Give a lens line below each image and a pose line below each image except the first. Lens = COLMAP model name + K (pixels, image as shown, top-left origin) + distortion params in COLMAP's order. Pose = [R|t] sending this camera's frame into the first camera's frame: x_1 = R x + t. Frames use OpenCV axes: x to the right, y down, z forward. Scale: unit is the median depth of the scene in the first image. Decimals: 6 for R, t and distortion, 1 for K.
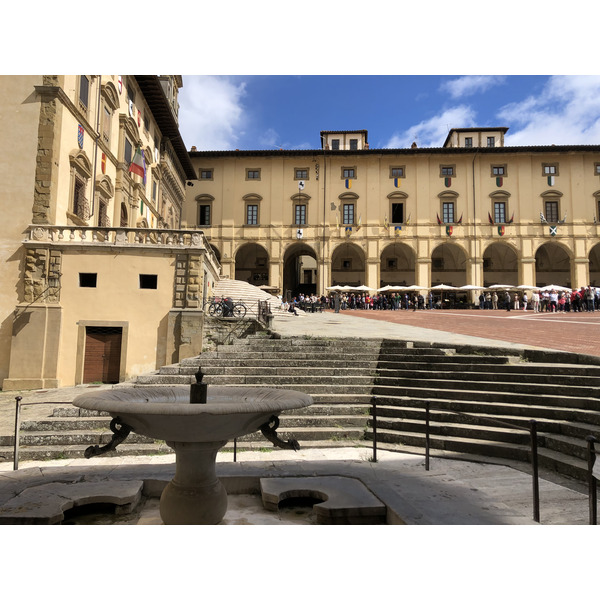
lens RADIAL K [[484.8, 0, 300.0], [0, 484.8, 300.0], [0, 0, 1]] dist [0.066305, -0.110535]
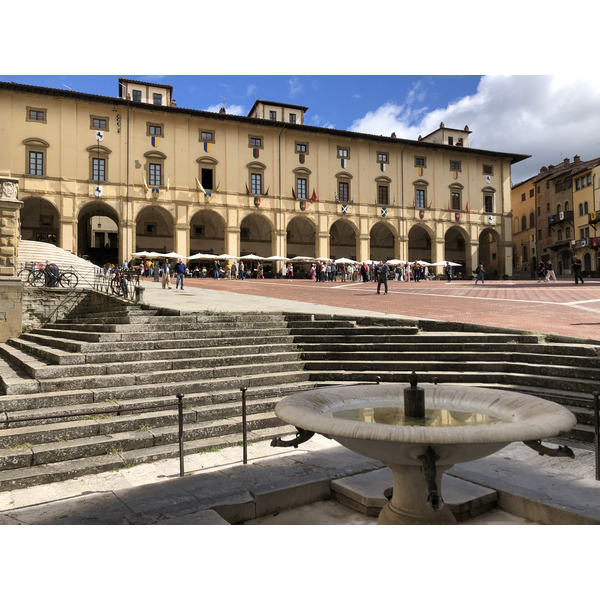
lens RADIAL K [[484.8, 0, 300.0], [0, 484.8, 300.0], [0, 0, 1]] dist [0.066305, -0.110535]
pose [[0.905900, -0.008707, 0.423403, -0.047122], [-0.019625, 0.997851, 0.062509, -0.001454], [-0.423037, -0.064937, 0.903782, 0.023410]]
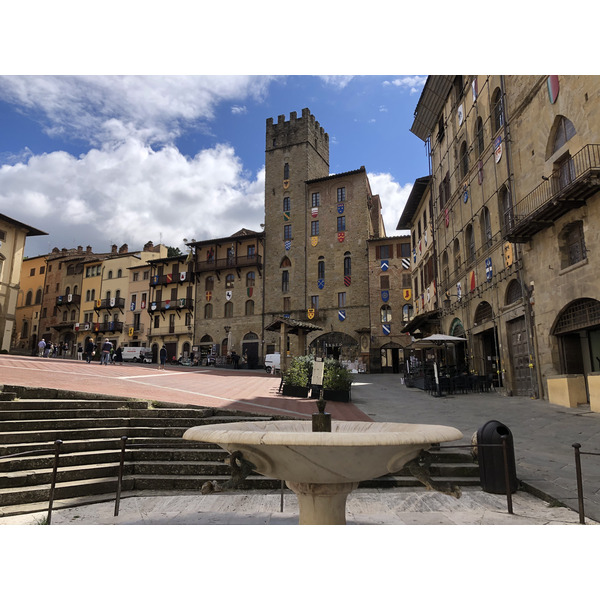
lens RADIAL K [[484.8, 0, 300.0], [0, 484.8, 300.0], [0, 0, 1]] dist [0.066305, -0.110535]
pose [[0.160449, 0.183565, 0.969825, -0.069673], [-0.106165, 0.980064, -0.167938, 0.007600], [-0.981318, -0.076016, 0.176739, 0.057684]]
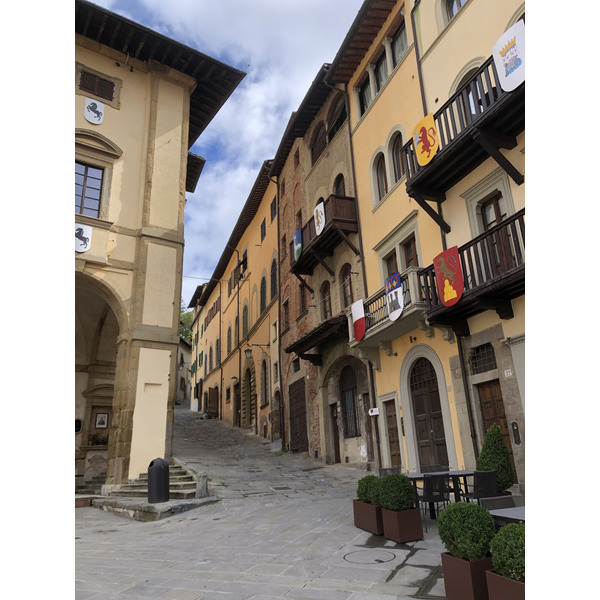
lens RADIAL K [[484.8, 0, 300.0], [0, 484.8, 300.0], [0, 0, 1]] dist [0.066305, -0.110535]
pose [[0.767396, 0.168380, 0.618669, 0.943001], [-0.019597, 0.970610, -0.239858, -0.025740], [-0.640874, 0.171942, 0.748142, 0.699423]]
